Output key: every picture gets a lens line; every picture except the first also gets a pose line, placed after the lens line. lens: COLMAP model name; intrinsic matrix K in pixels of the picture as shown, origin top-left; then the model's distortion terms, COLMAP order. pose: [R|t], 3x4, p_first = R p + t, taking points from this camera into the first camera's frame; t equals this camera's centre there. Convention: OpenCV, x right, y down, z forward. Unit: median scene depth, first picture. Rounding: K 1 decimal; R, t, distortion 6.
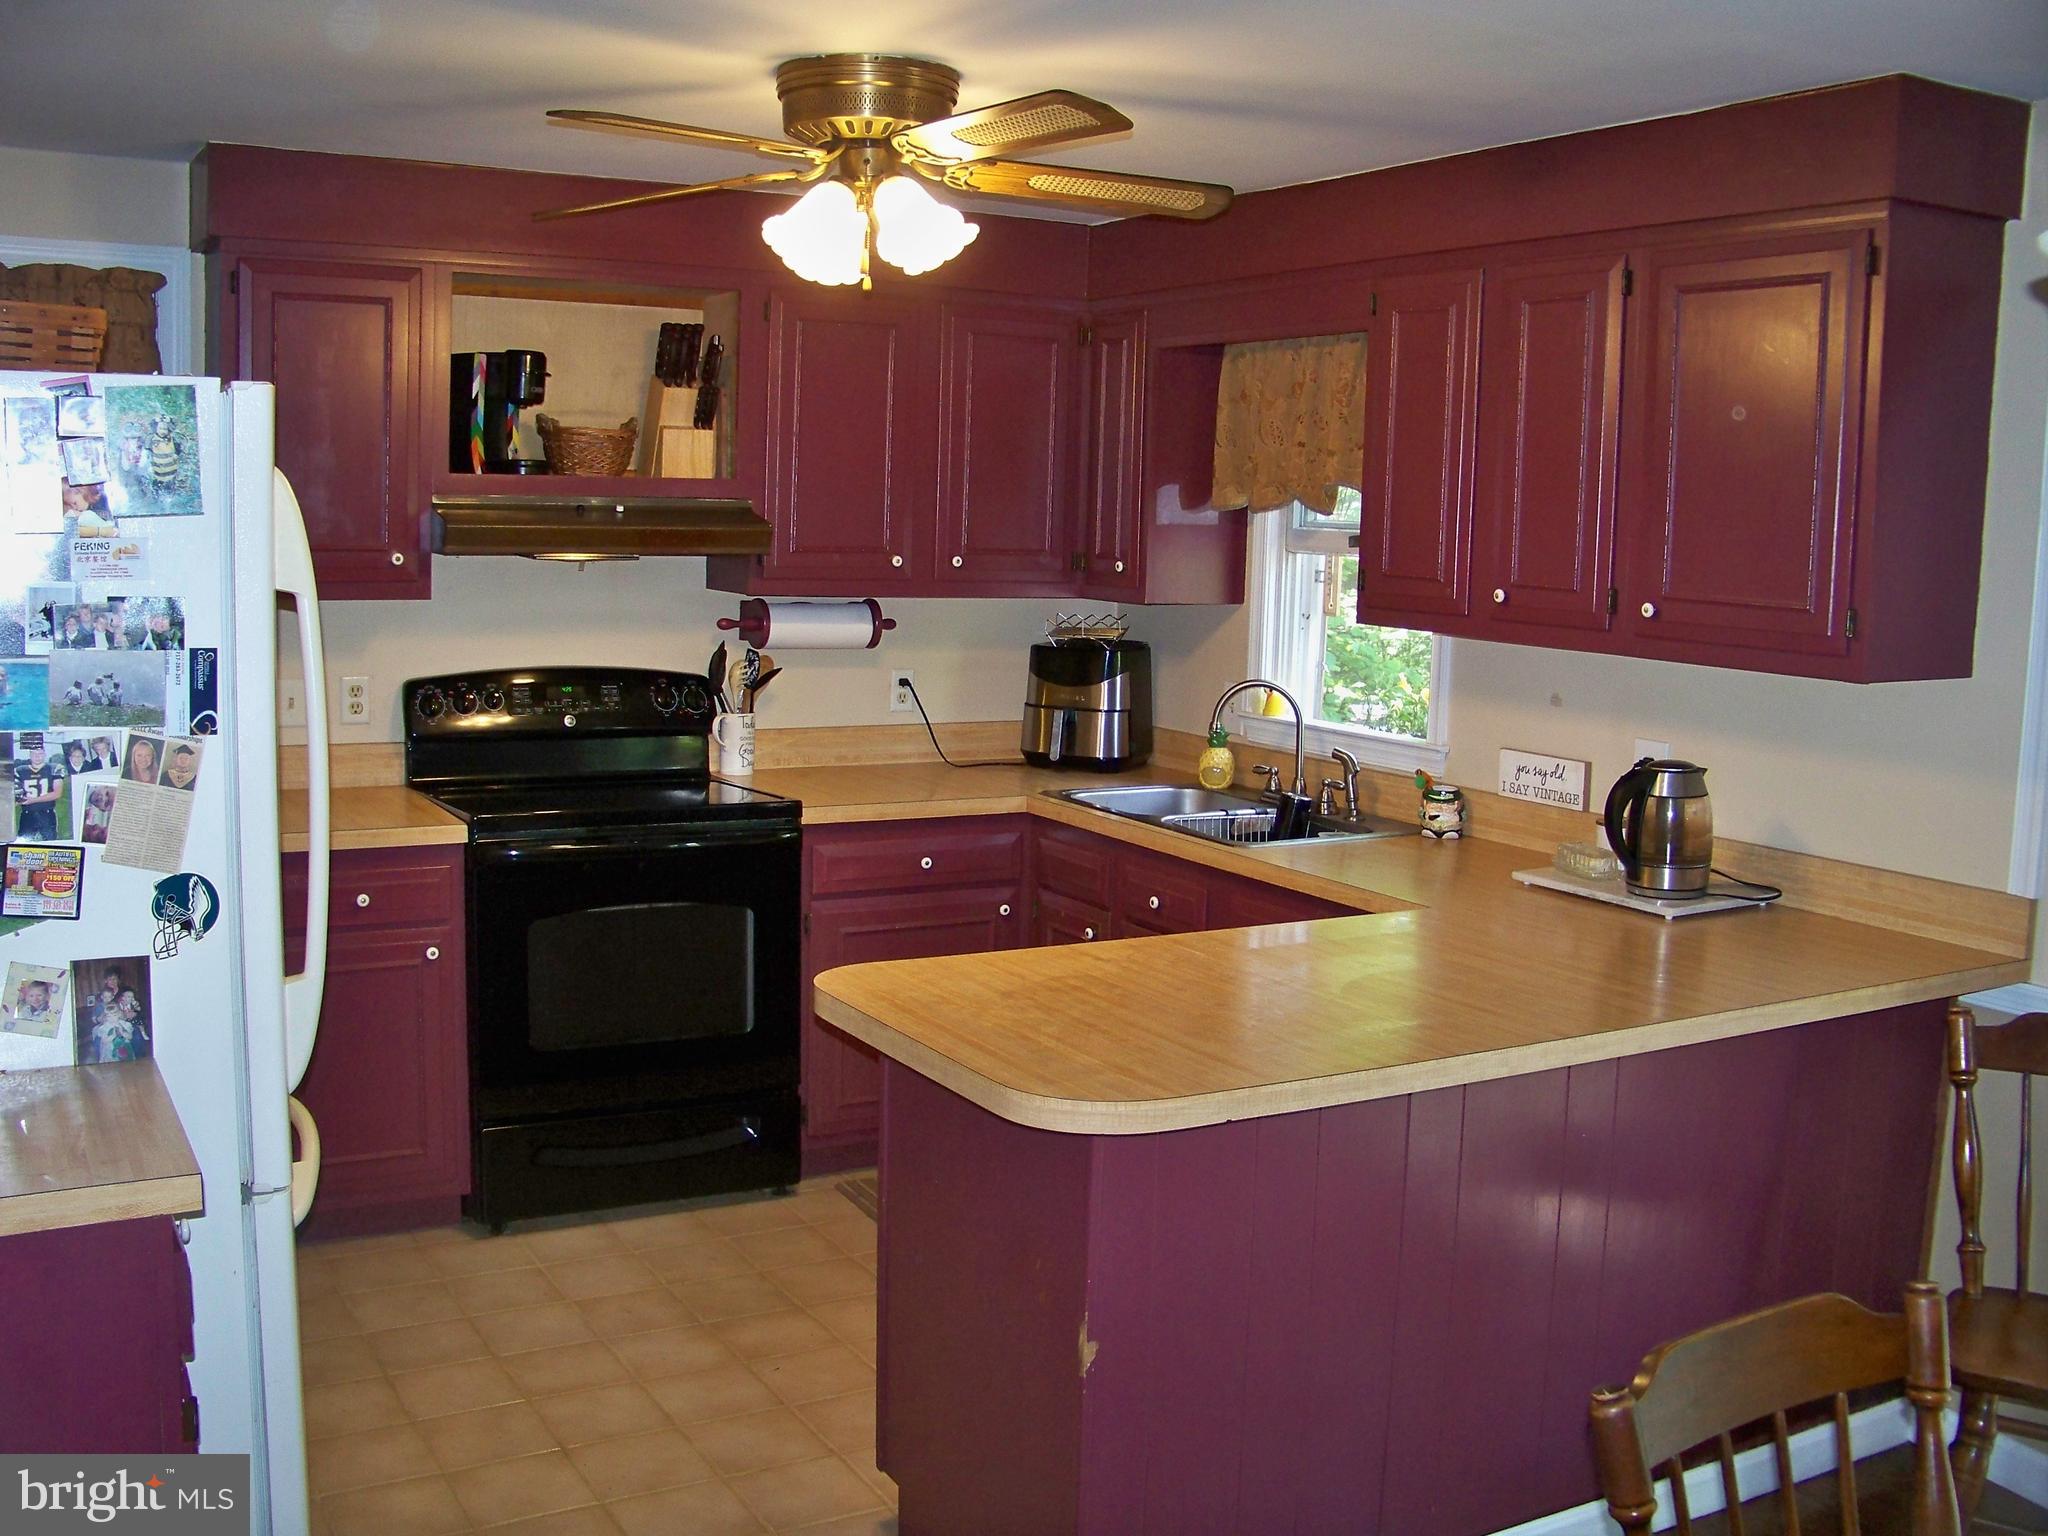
lens RADIAL K [[1991.0, 0, 1023.7], [0, 1991.0, 737.8], [0, 0, 1]] dist [-0.283032, 0.404174]
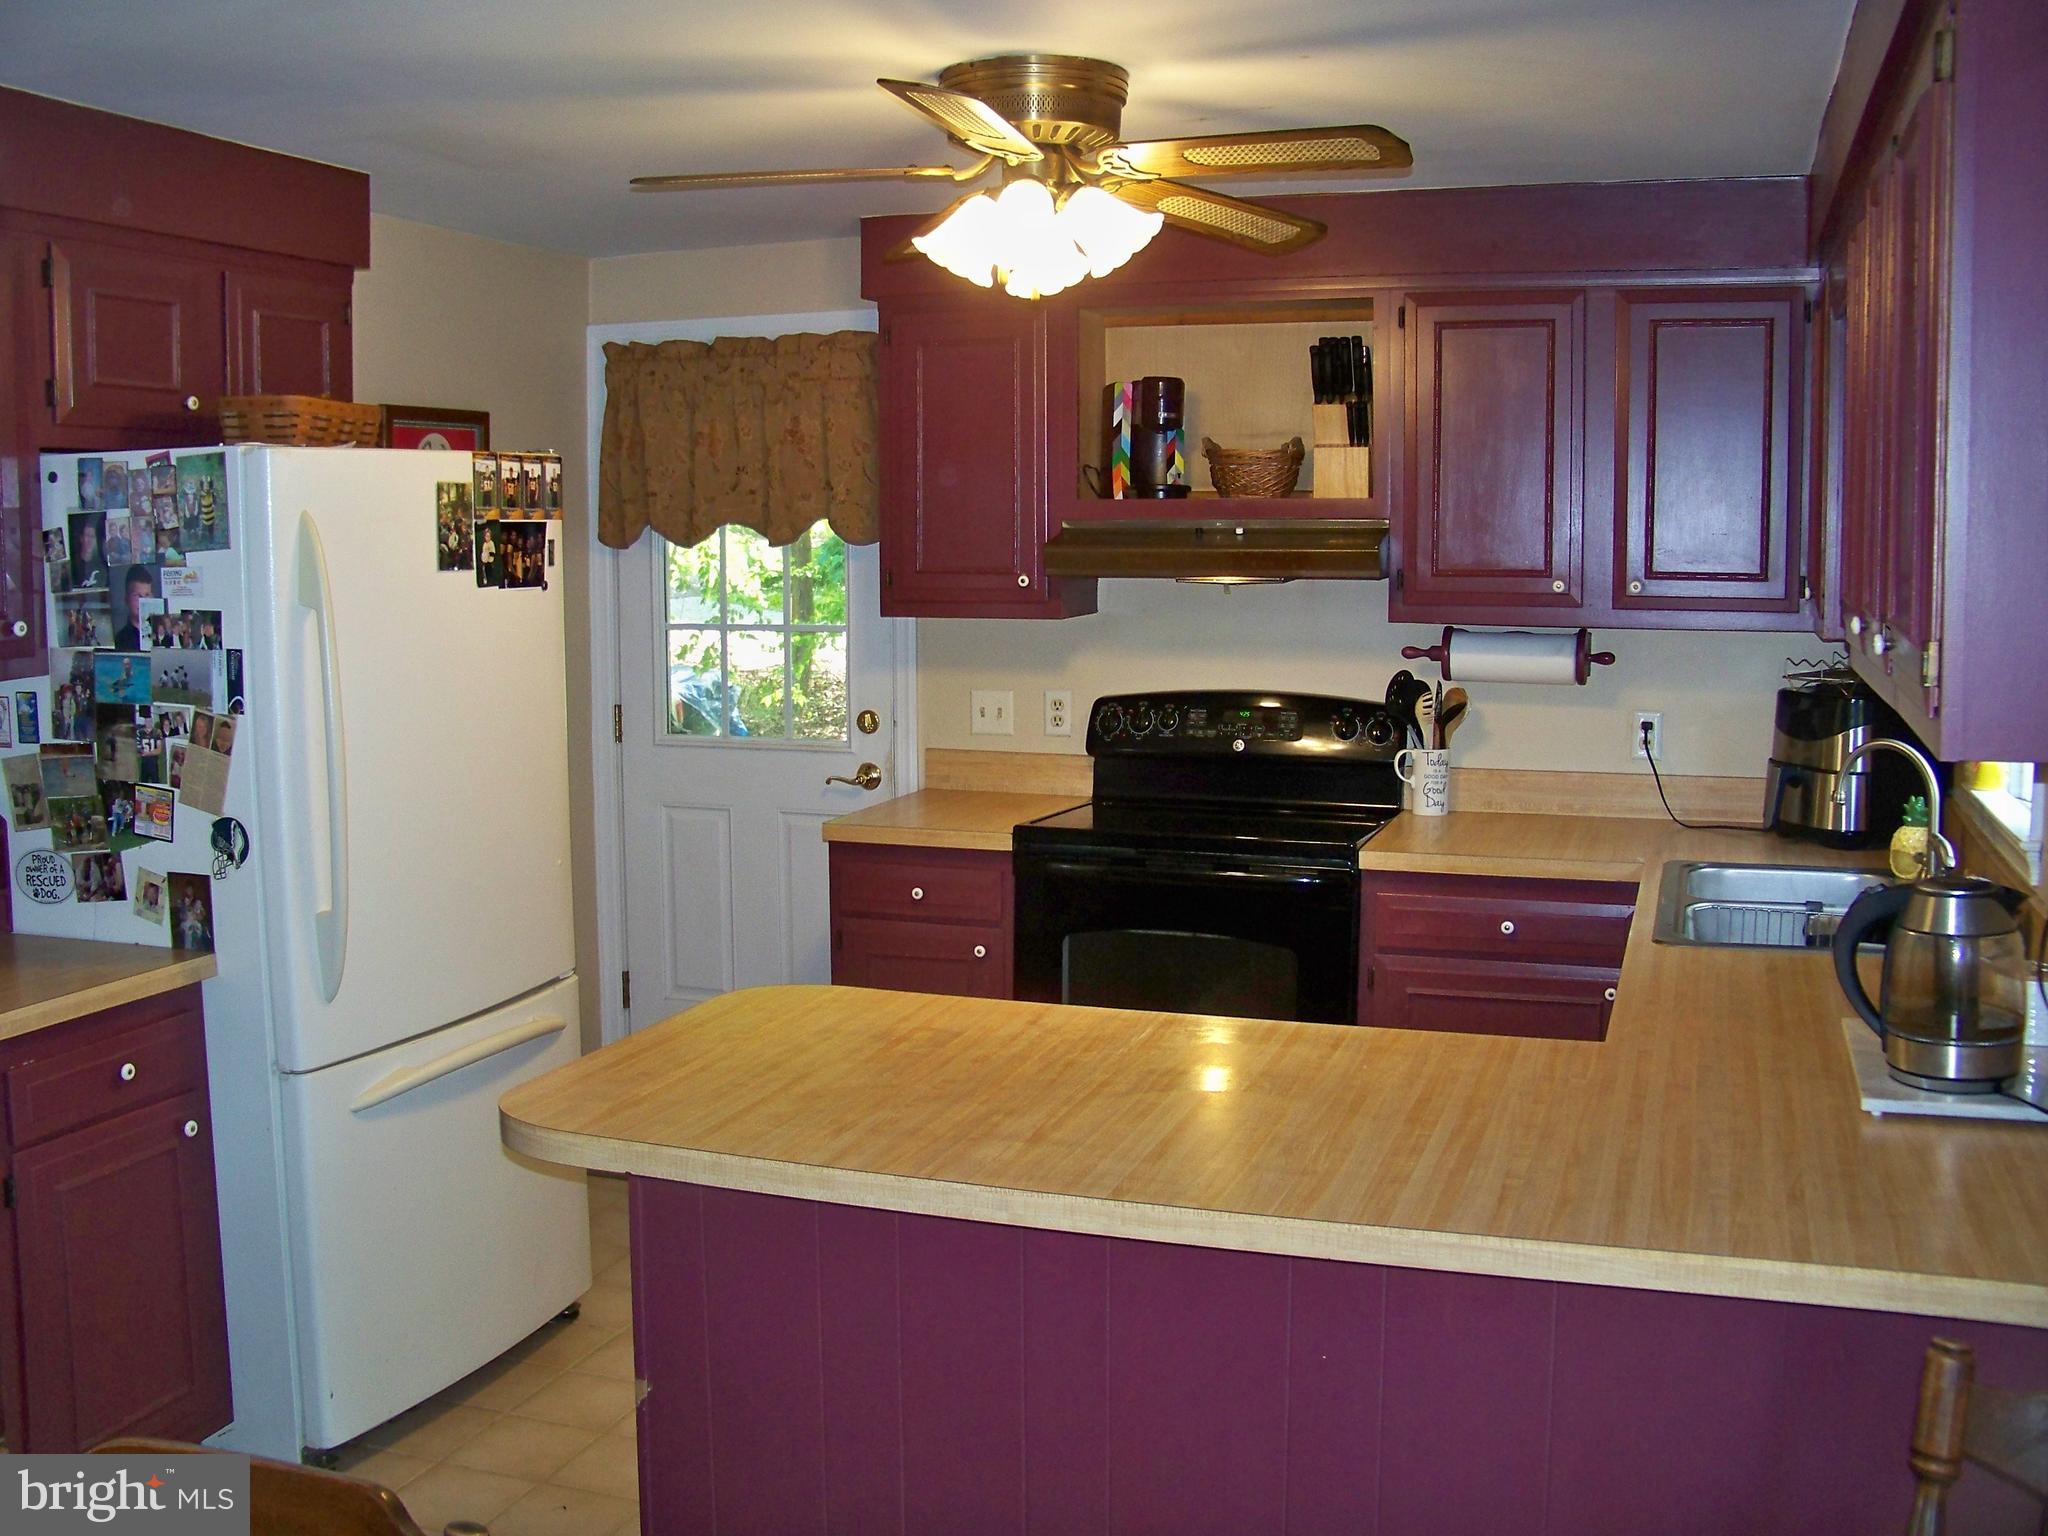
lens RADIAL K [[2001.0, 0, 1018.1], [0, 2001.0, 714.4], [0, 0, 1]] dist [-0.209299, 0.180155]
pose [[0.656198, 0.043054, -0.753359, 0.708725], [-0.064094, 0.997943, 0.001204, -0.028460], [0.751862, 0.047496, 0.657608, 0.392462]]
